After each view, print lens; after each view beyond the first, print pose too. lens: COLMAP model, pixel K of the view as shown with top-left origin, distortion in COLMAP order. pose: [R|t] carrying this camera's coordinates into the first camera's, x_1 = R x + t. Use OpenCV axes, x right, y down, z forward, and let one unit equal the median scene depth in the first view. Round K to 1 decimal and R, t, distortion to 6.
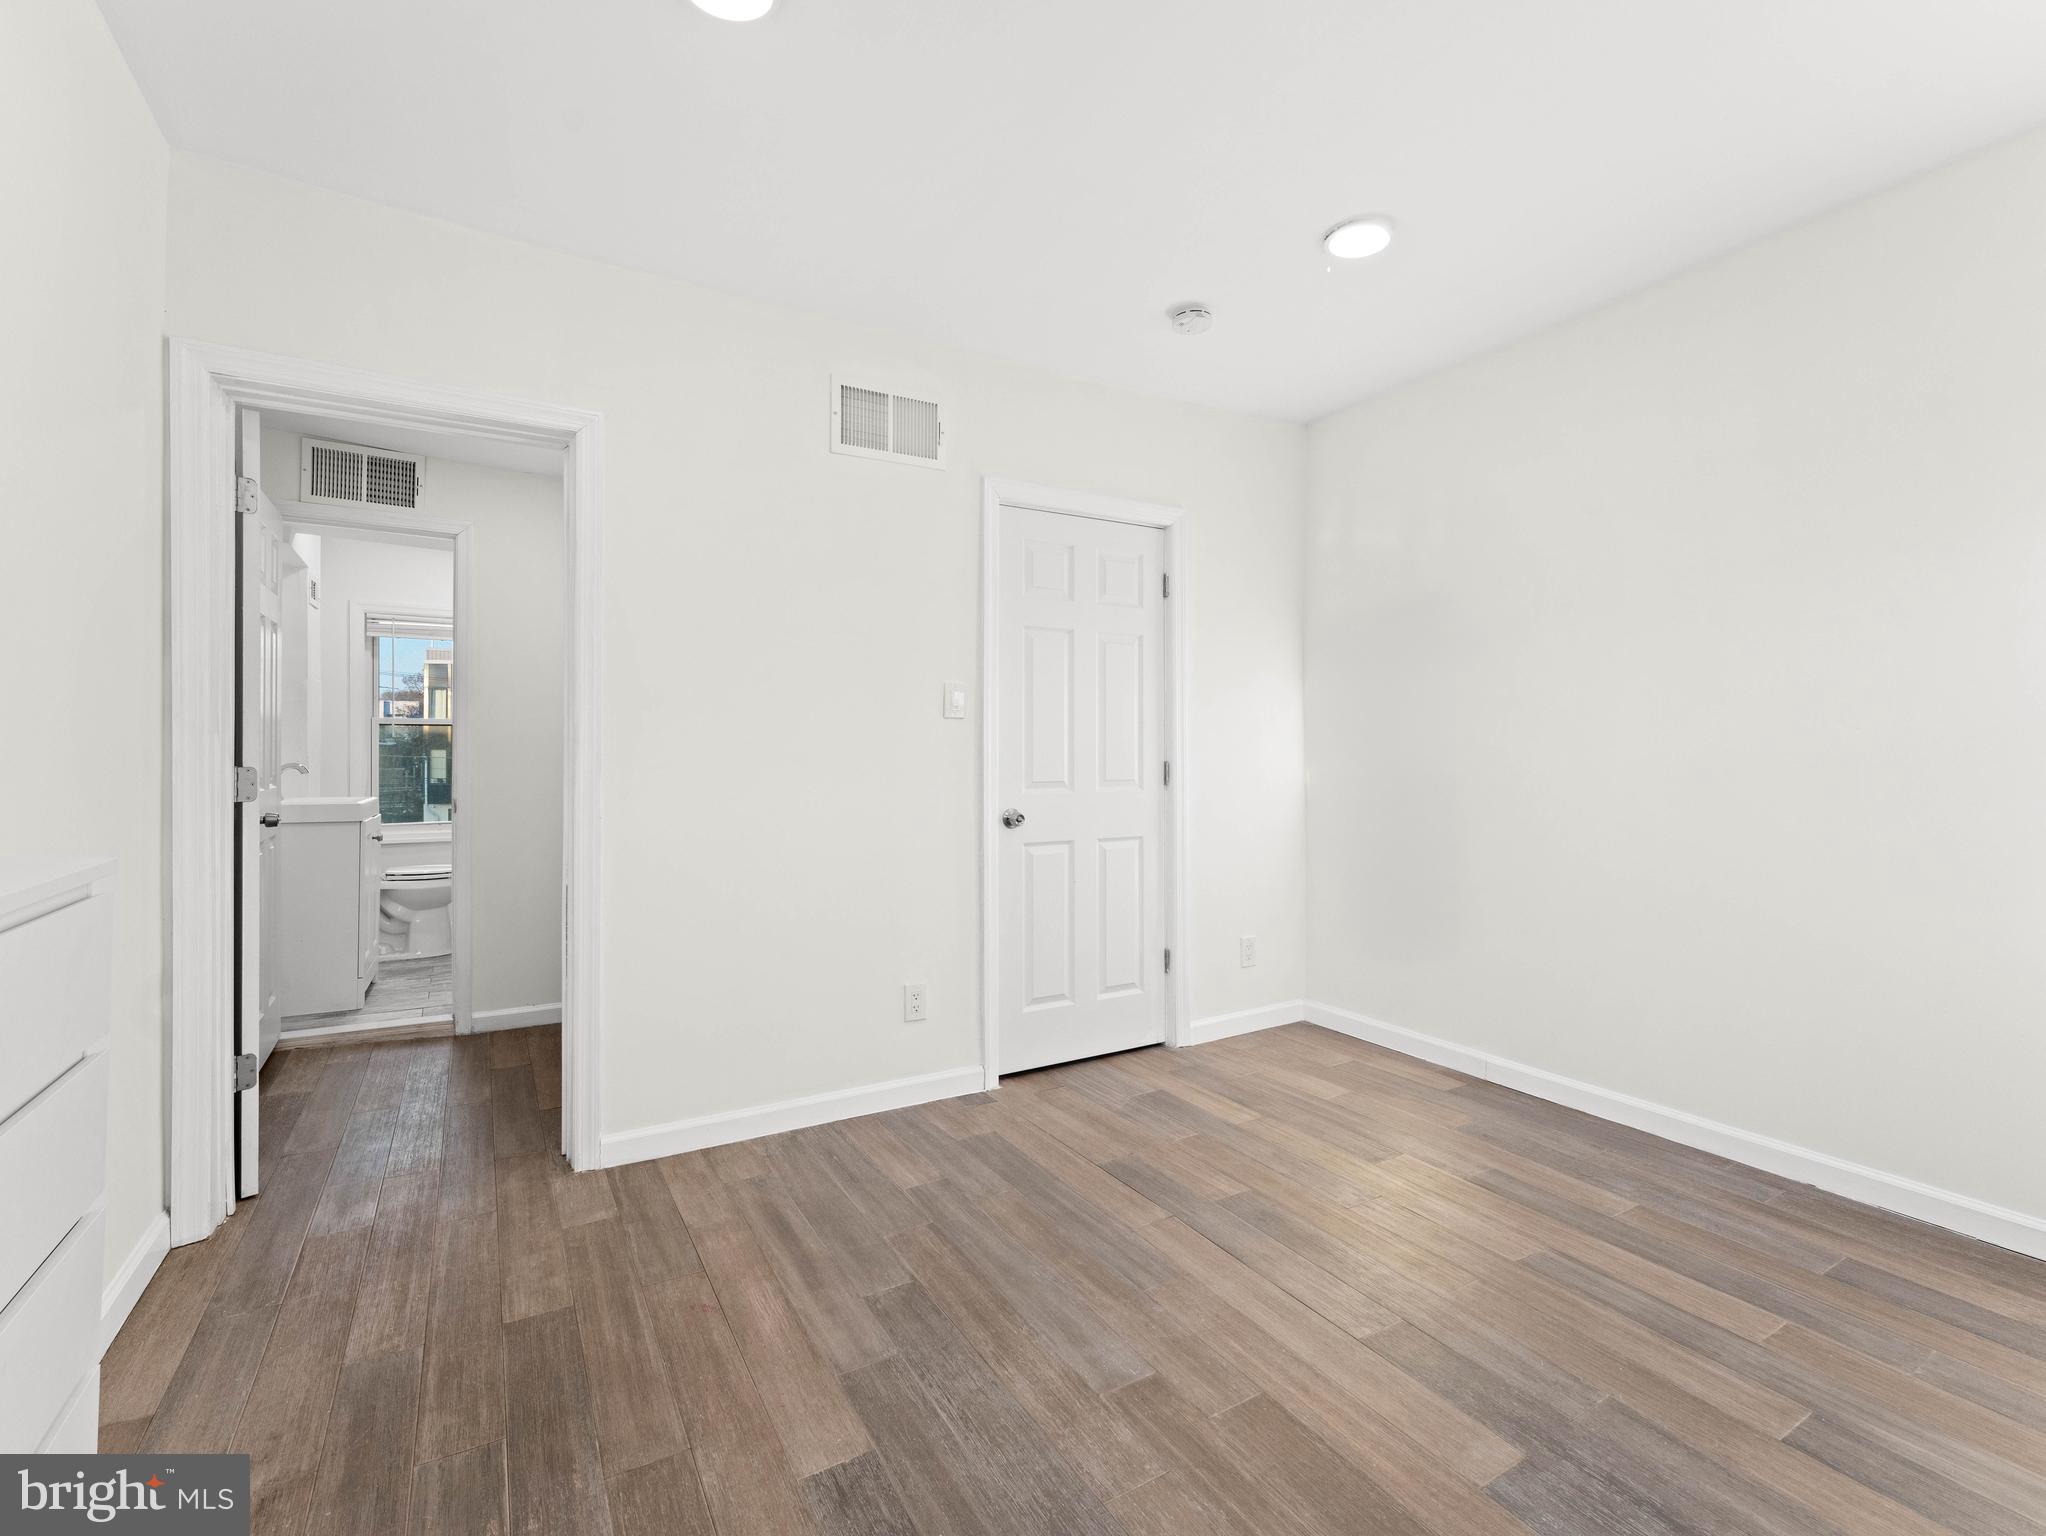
lens RADIAL K [[931.1, 0, 1023.0], [0, 931.1, 768.0], [0, 0, 1]] dist [0.001843, -0.000099]
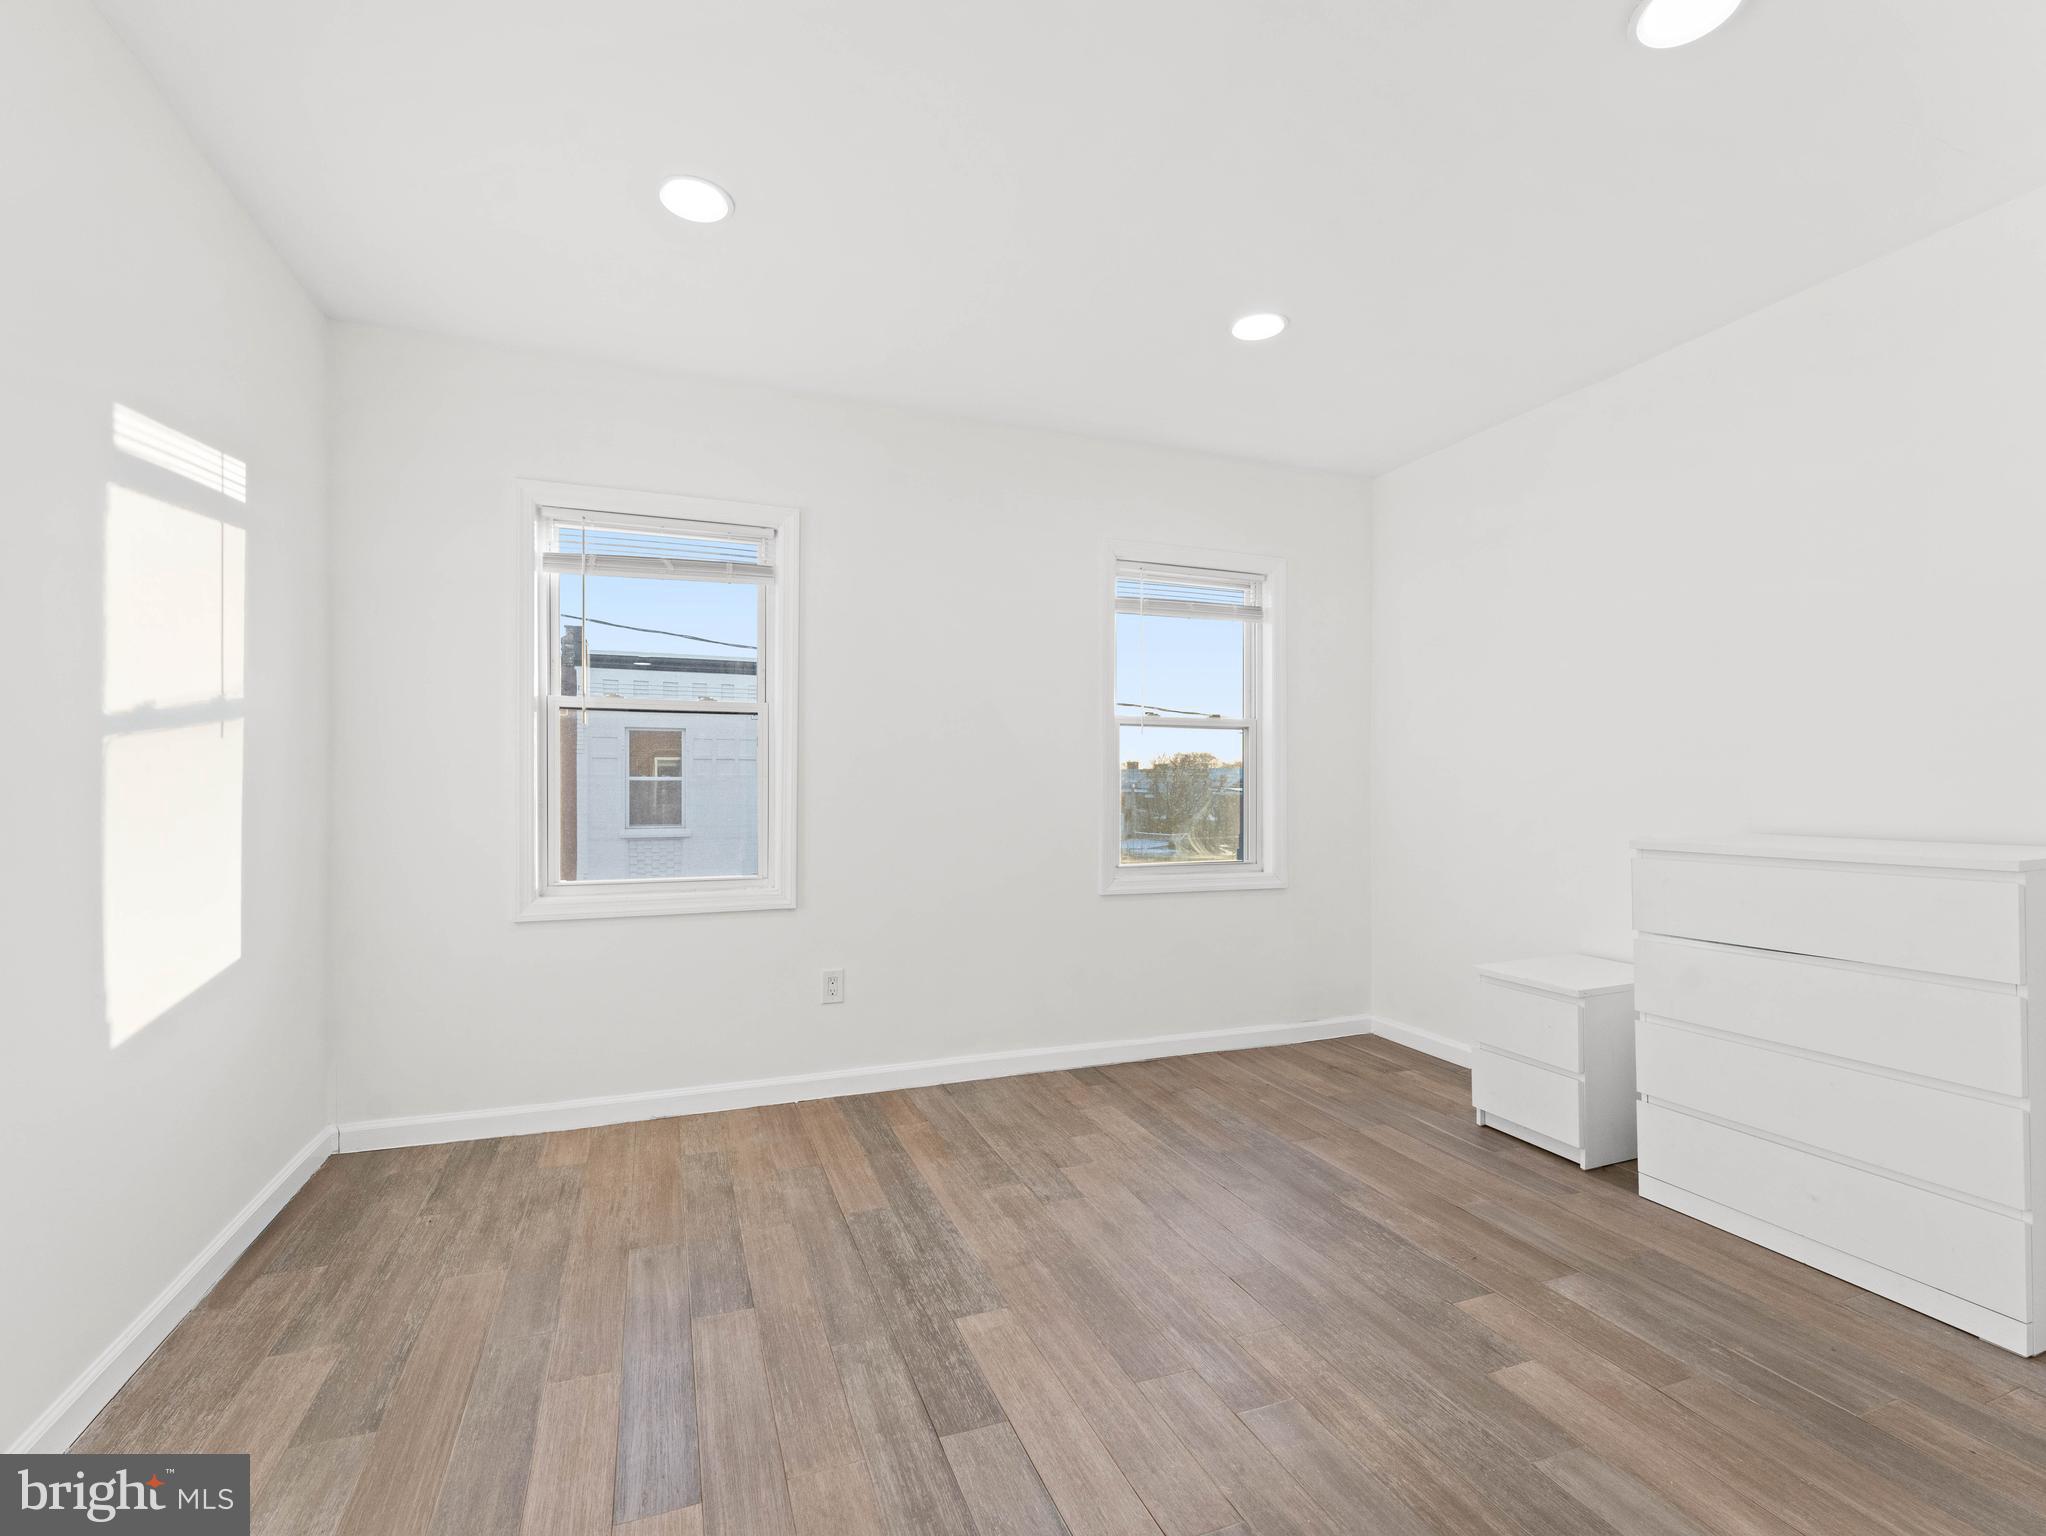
lens RADIAL K [[921.8, 0, 1019.0], [0, 921.8, 760.9], [0, 0, 1]] dist [0.002488, -0.000214]
pose [[-0.987931, 0.001910, 0.154882, 0.217567], [0.000934, 0.999979, -0.006374, -0.034754], [-0.154891, -0.006152, -0.987912, 2.006880]]
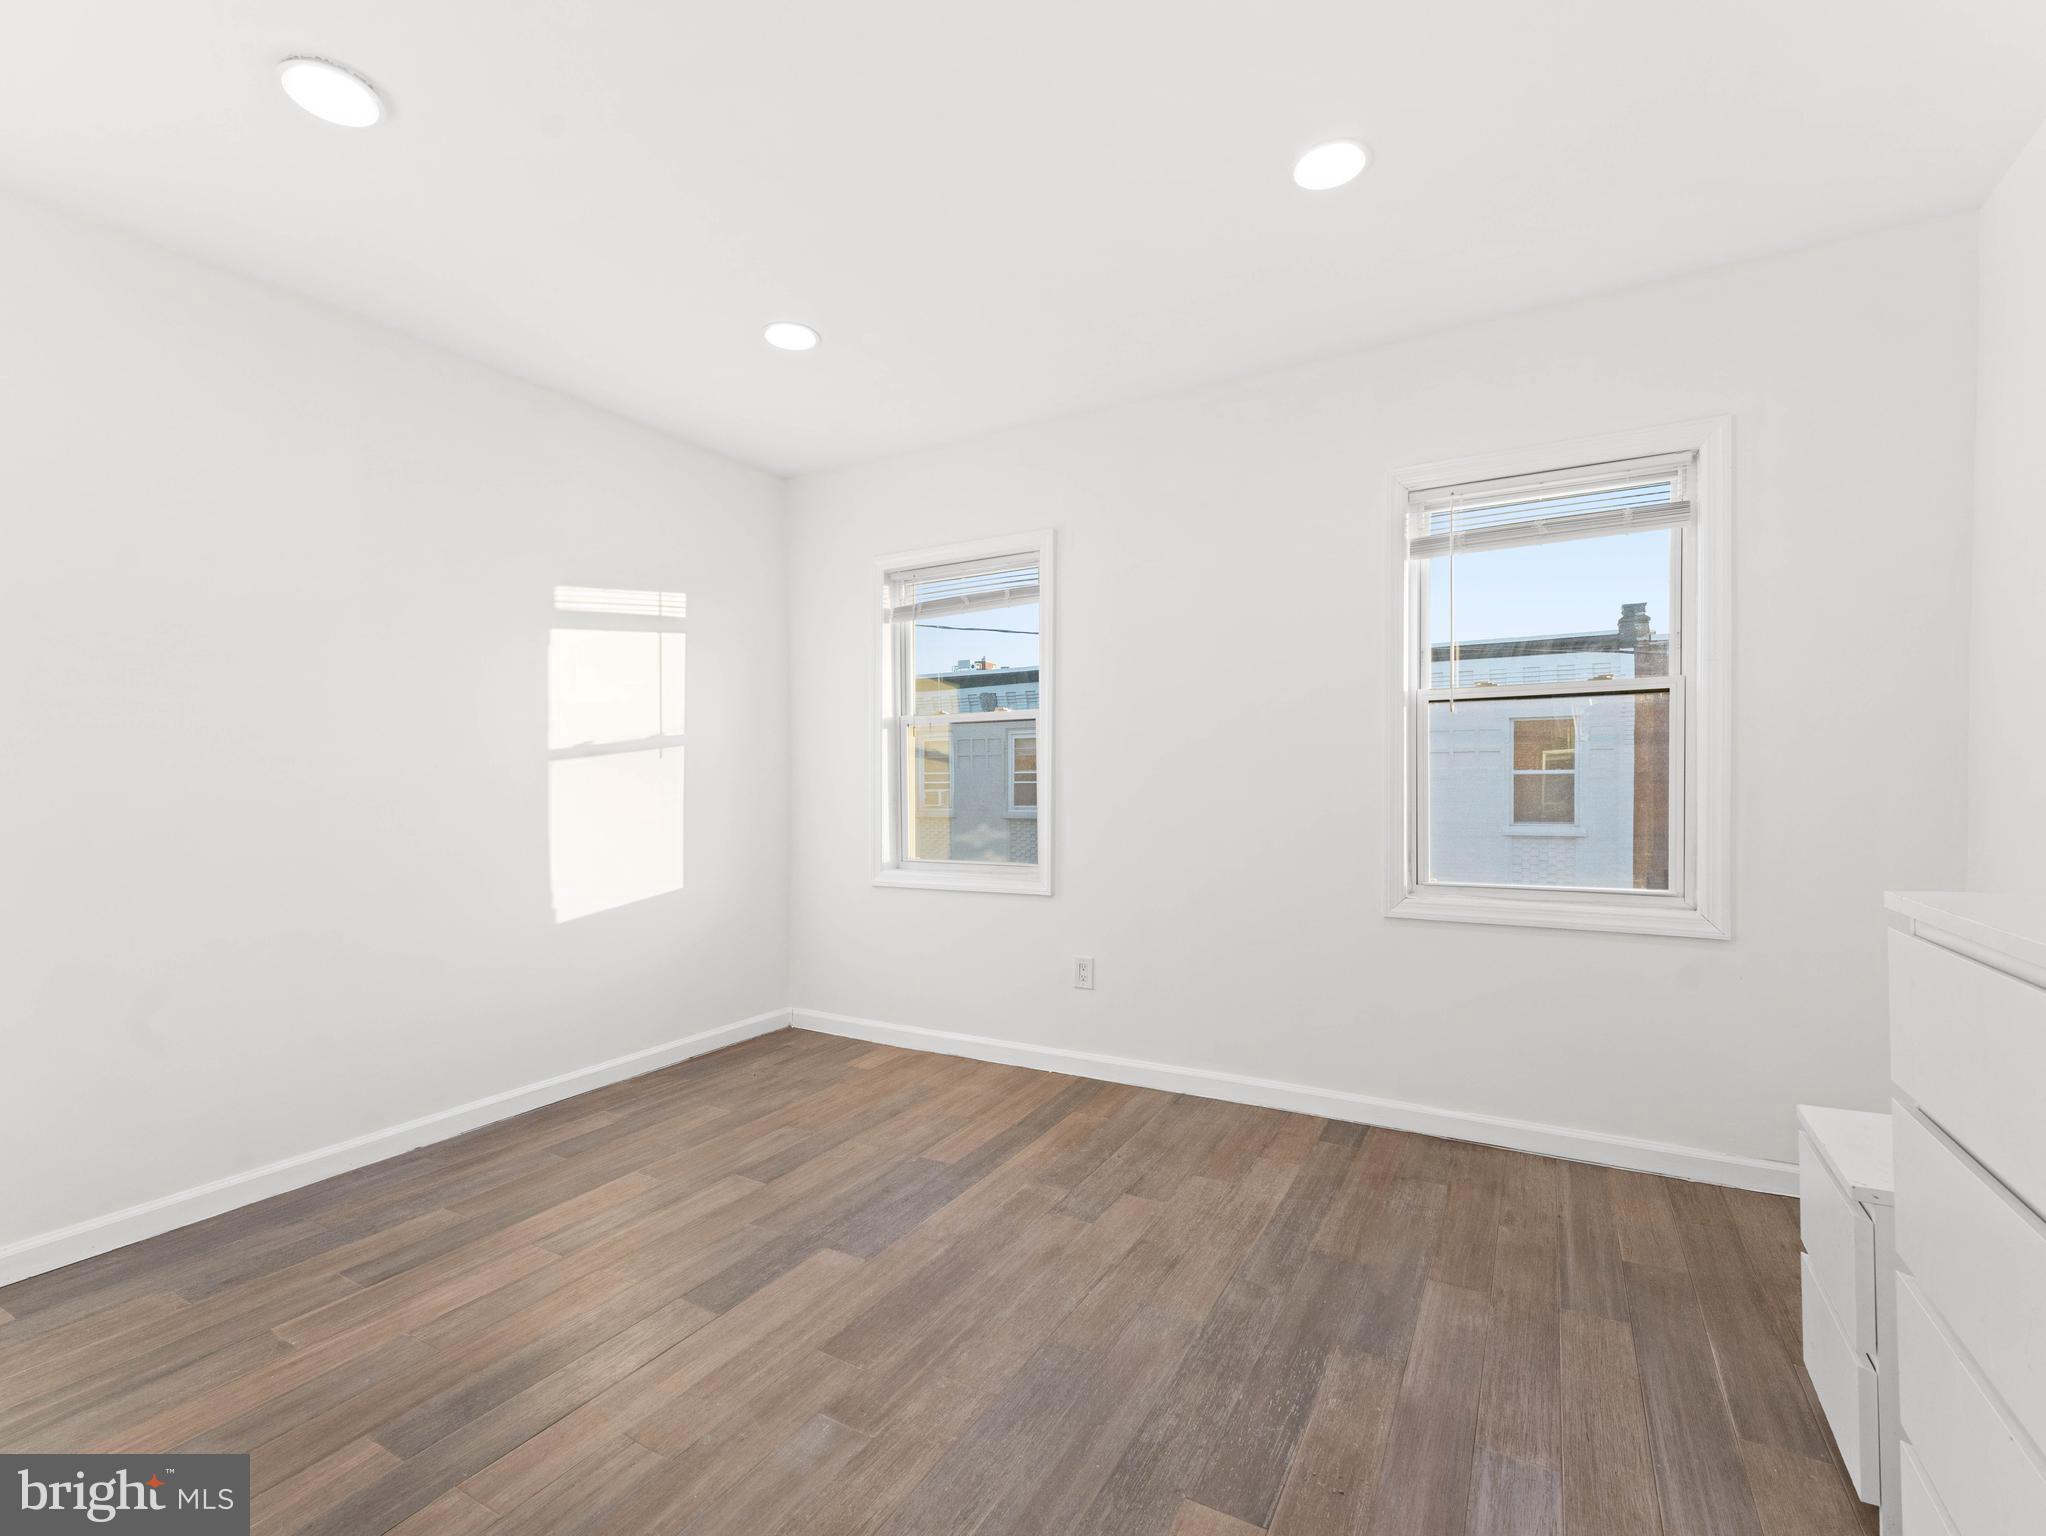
lens RADIAL K [[931.1, 0, 1023.0], [0, 931.1, 768.0], [0, 0, 1]] dist [0.001843, -0.000099]
pose [[-0.504722, 0.016888, 0.863117, -0.826149], [0.024600, 0.999684, -0.005175, -0.020850], [-0.862931, 0.018621, -0.504978, 1.300532]]
